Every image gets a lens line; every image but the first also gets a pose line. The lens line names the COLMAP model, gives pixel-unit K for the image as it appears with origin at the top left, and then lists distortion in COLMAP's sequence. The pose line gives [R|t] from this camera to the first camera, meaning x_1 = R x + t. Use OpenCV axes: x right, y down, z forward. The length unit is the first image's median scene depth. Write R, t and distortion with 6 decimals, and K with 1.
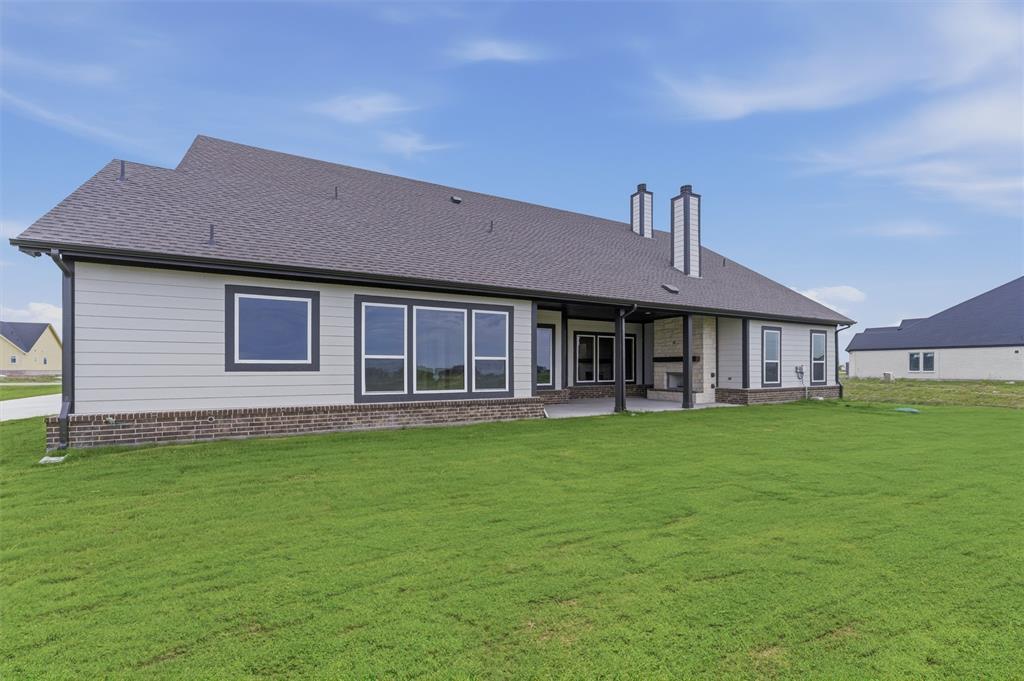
lens RADIAL K [[424.5, 0, 503.5], [0, 424.5, 367.7], [0, 0, 1]] dist [0.000636, -0.000108]
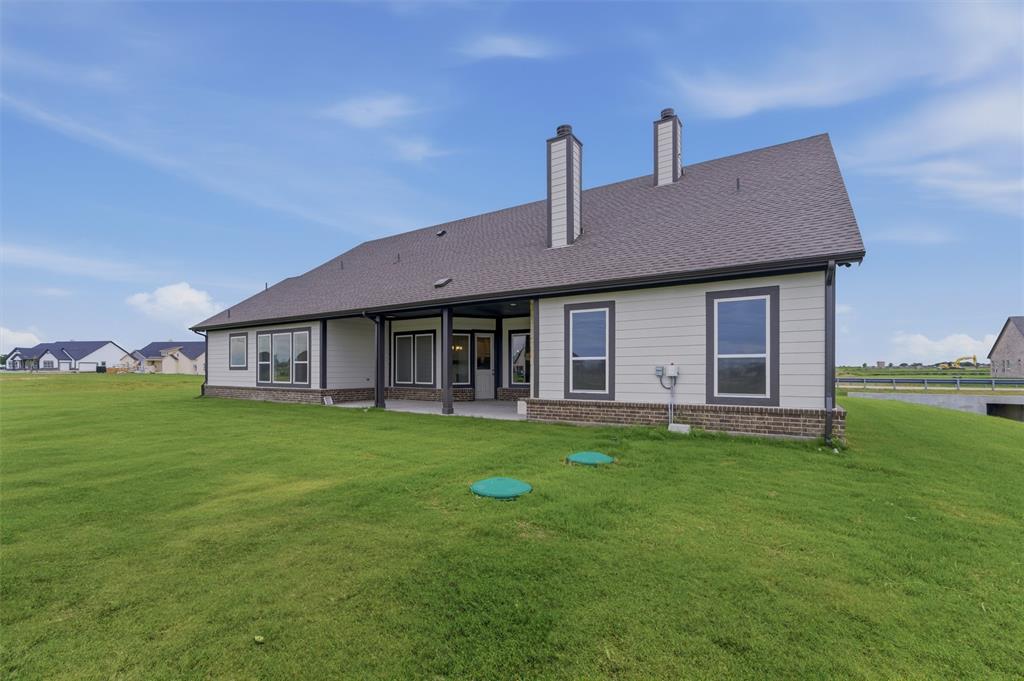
lens RADIAL K [[424.5, 0, 523.9], [0, 424.5, 365.0], [0, 0, 1]] dist [0.000636, -0.000108]
pose [[0.513386, -0.006479, -0.858134, 1.197012], [0.001655, 0.999977, -0.006559, -0.000783], [0.858156, 0.001947, 0.513384, 0.632936]]
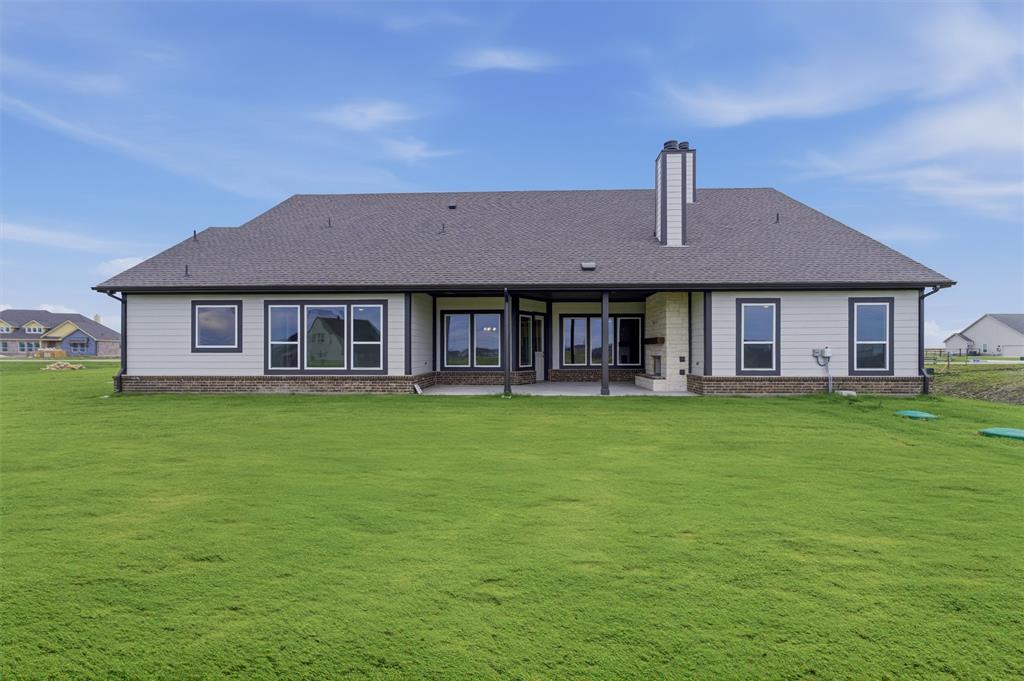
lens RADIAL K [[424.5, 0, 512.5], [0, 424.5, 344.4], [0, 0, 1]] dist [0.000636, -0.000108]
pose [[0.866673, -0.006856, -0.498829, 0.670998], [-0.000193, 0.999901, -0.014079, -0.000169], [0.498876, 0.012298, 0.866586, 0.096703]]
